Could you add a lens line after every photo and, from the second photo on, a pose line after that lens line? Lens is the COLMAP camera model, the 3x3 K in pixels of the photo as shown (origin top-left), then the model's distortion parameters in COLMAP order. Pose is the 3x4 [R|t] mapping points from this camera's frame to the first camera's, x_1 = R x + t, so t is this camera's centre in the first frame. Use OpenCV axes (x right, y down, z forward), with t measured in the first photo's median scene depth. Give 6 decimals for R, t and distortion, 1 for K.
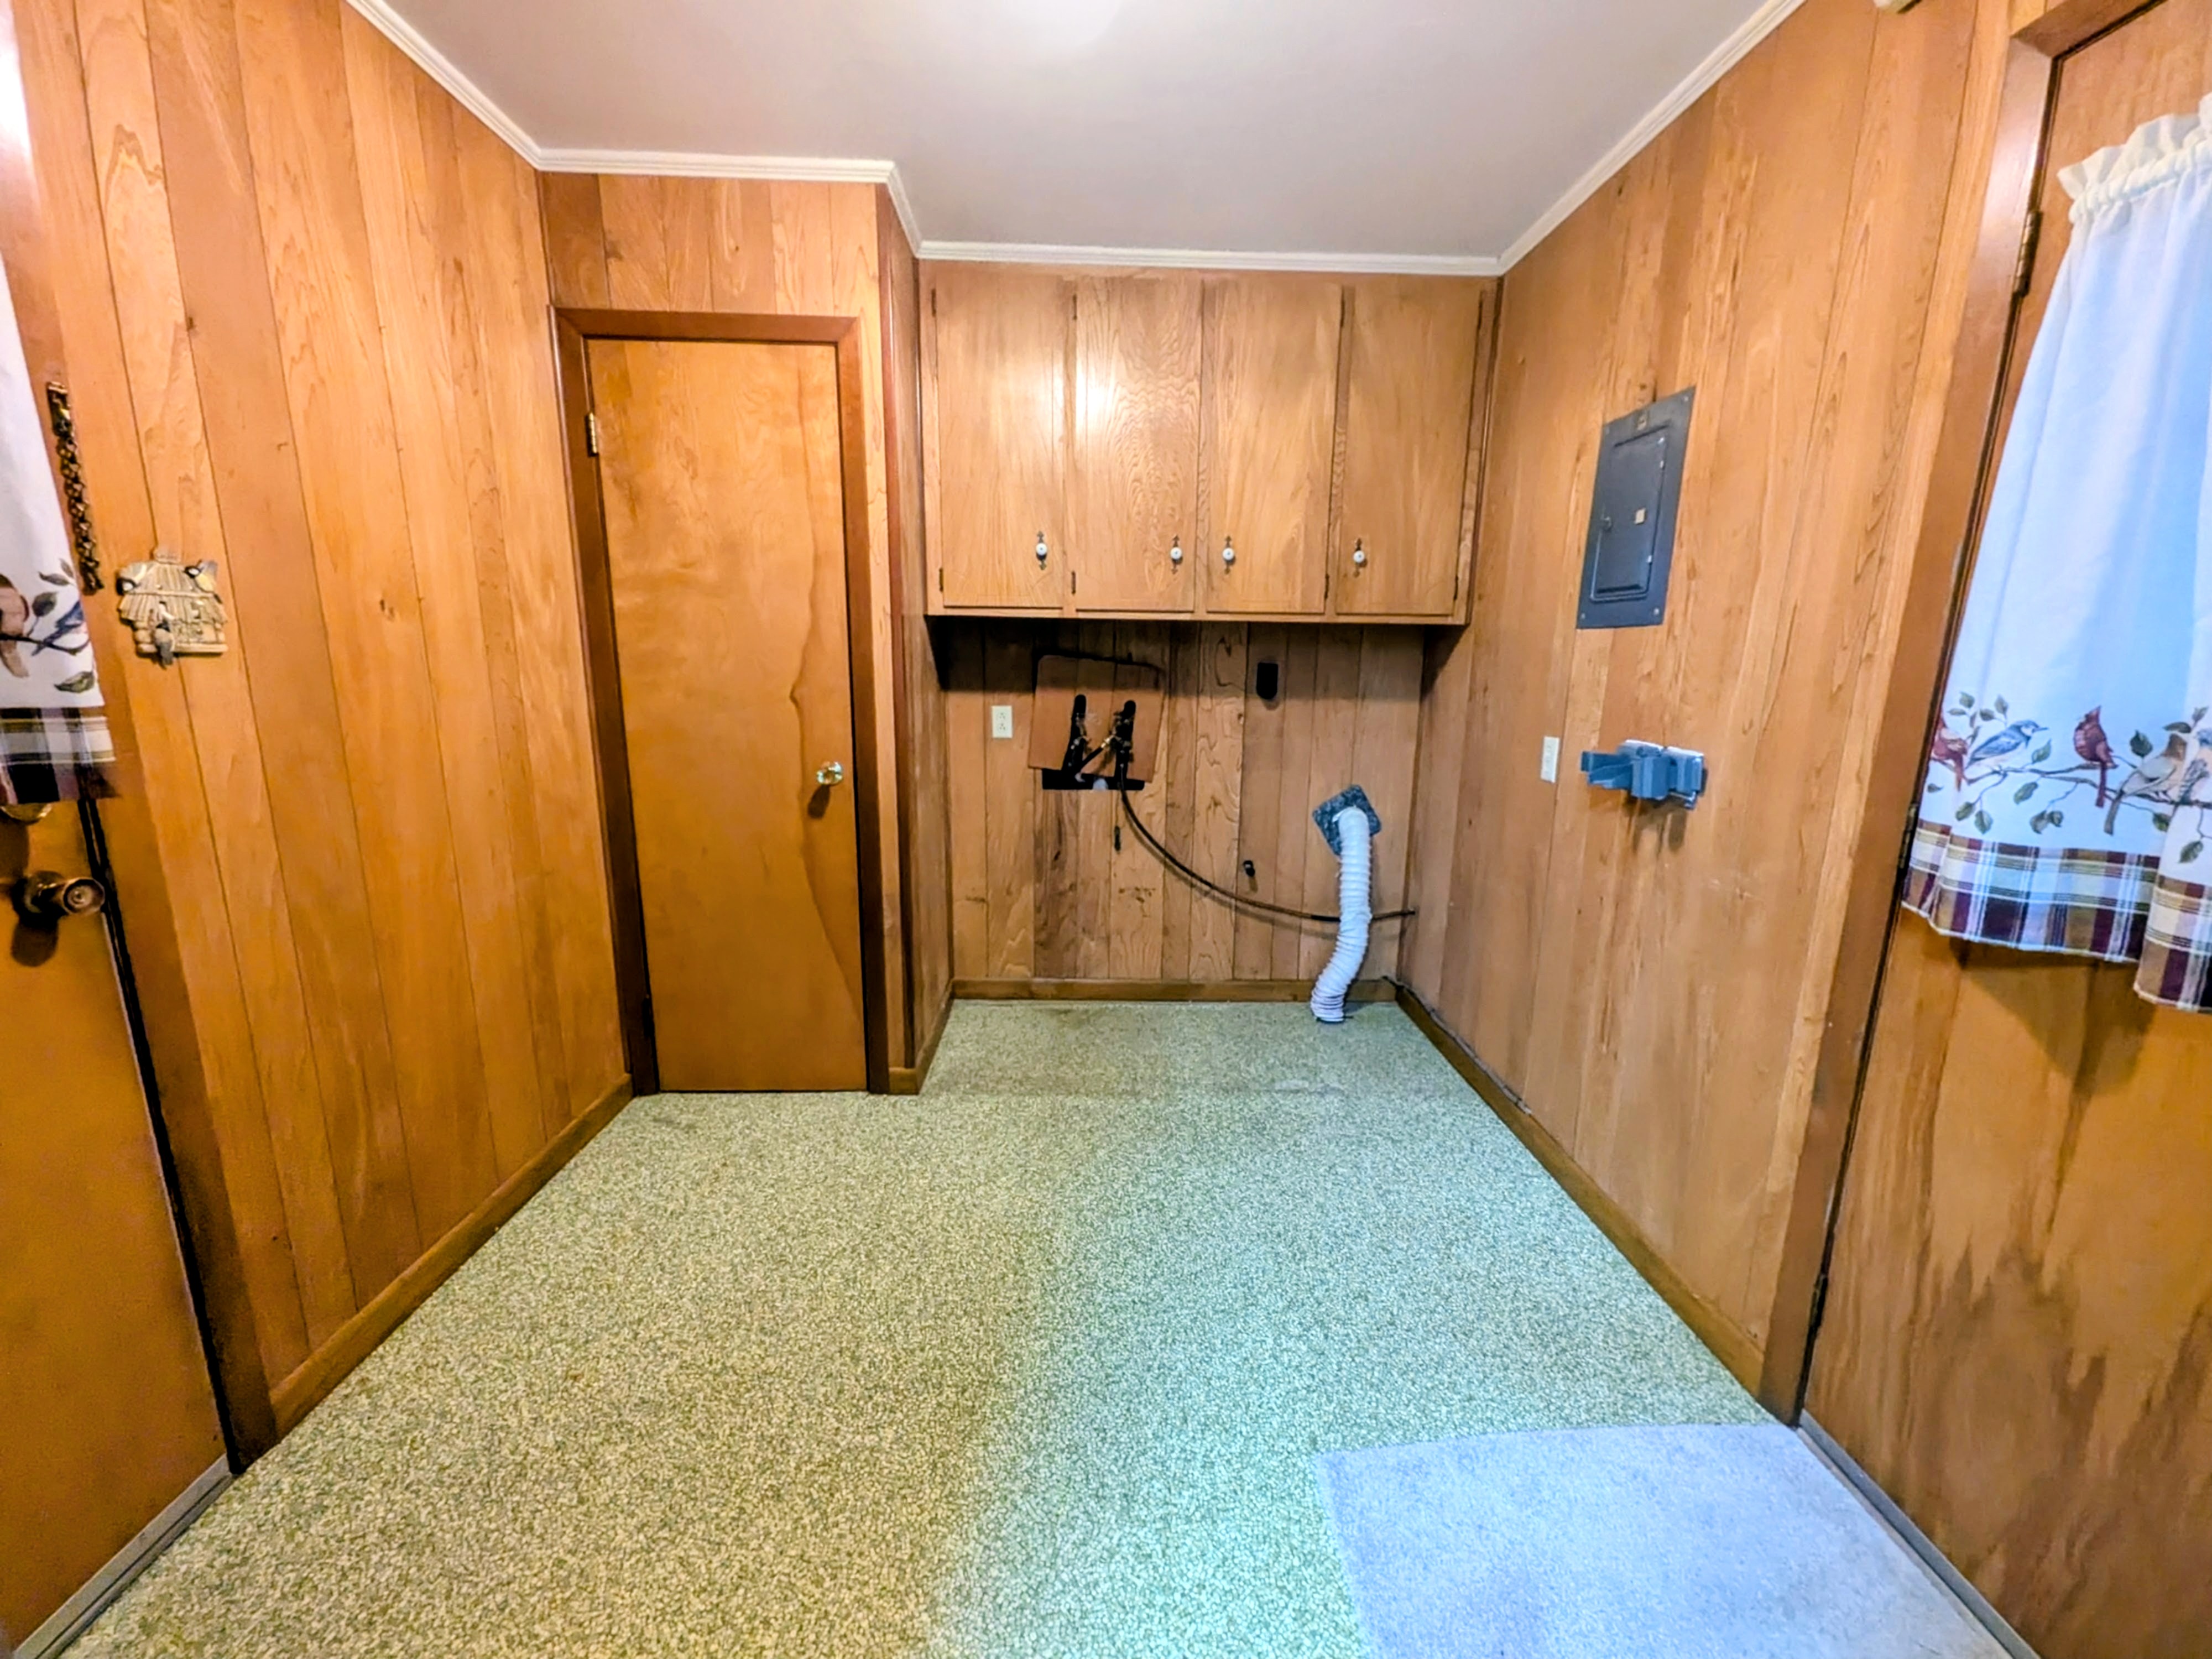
lens RADIAL K [[884.3, 0, 1104.4], [0, 884.3, 830.3], [0, 0, 1]] dist [0.000953, 0.000089]
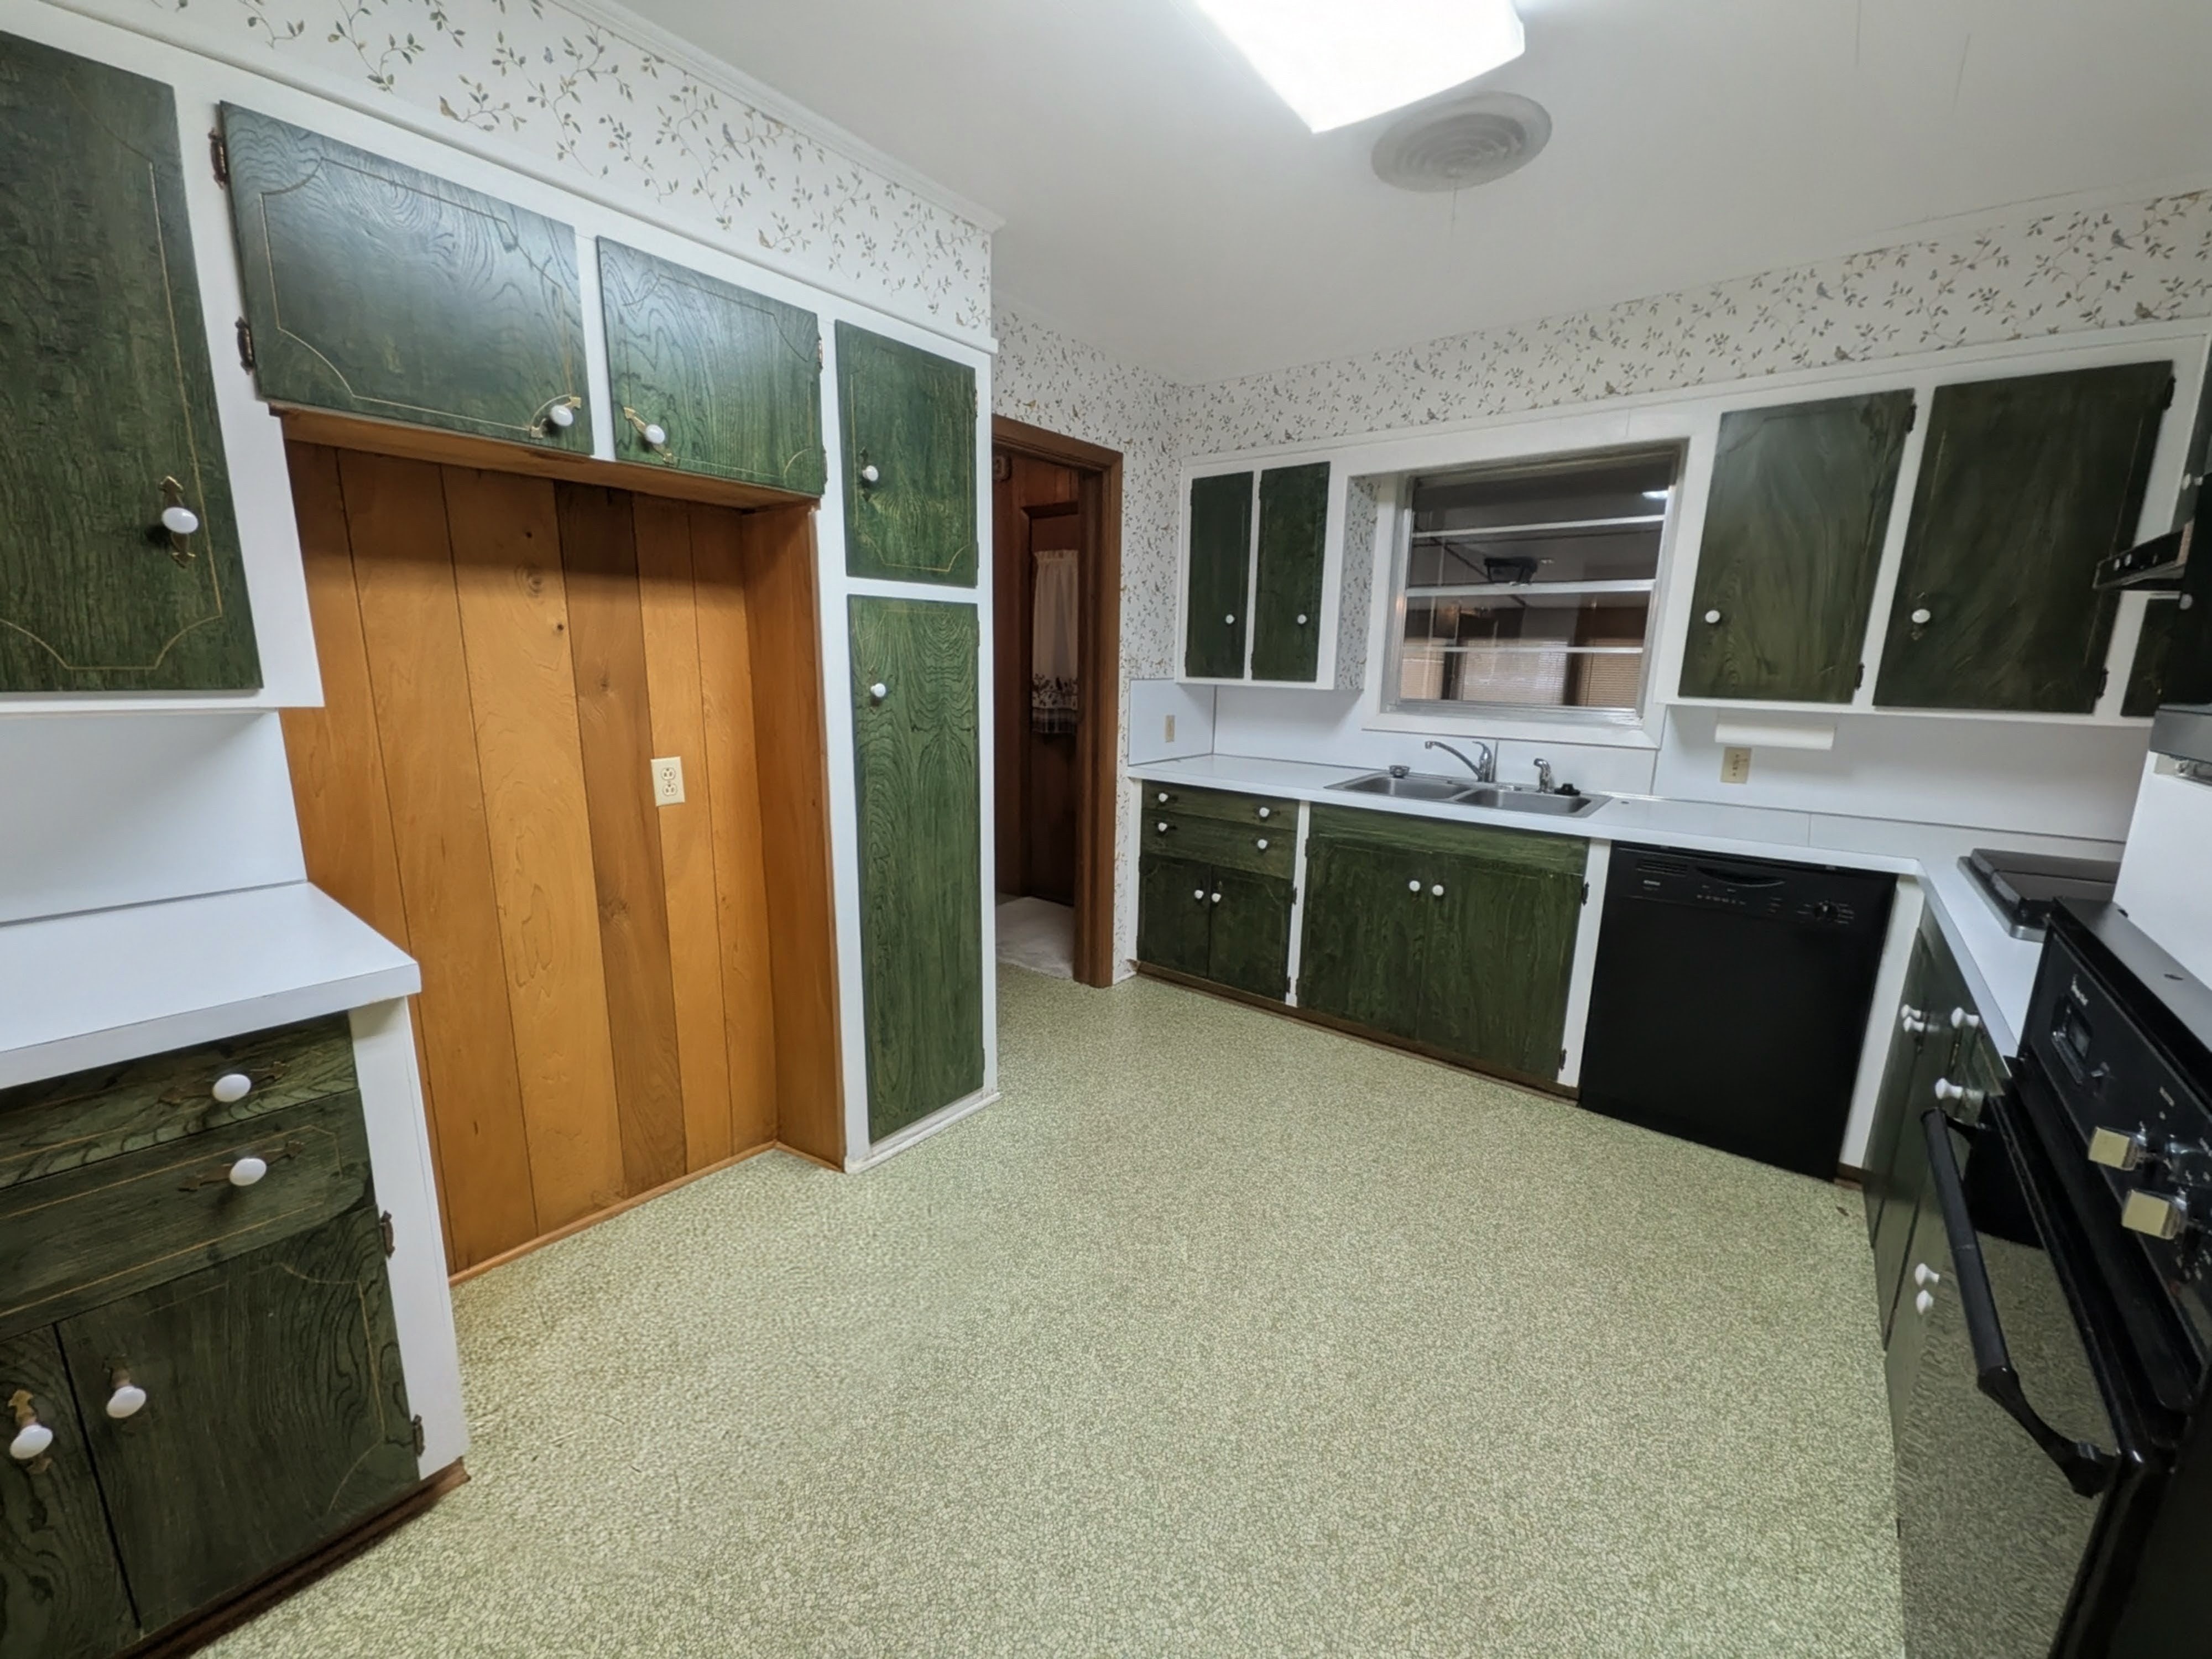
lens RADIAL K [[884.3, 0, 1103.8], [0, 884.3, 835.5], [0, 0, 1]] dist [0.000953, 0.000089]
pose [[0.643621, -0.153560, 0.749781, -2.110104], [0.139605, 0.986784, 0.082261, 0.303670], [-0.752504, 0.051728, 0.656553, -1.975271]]
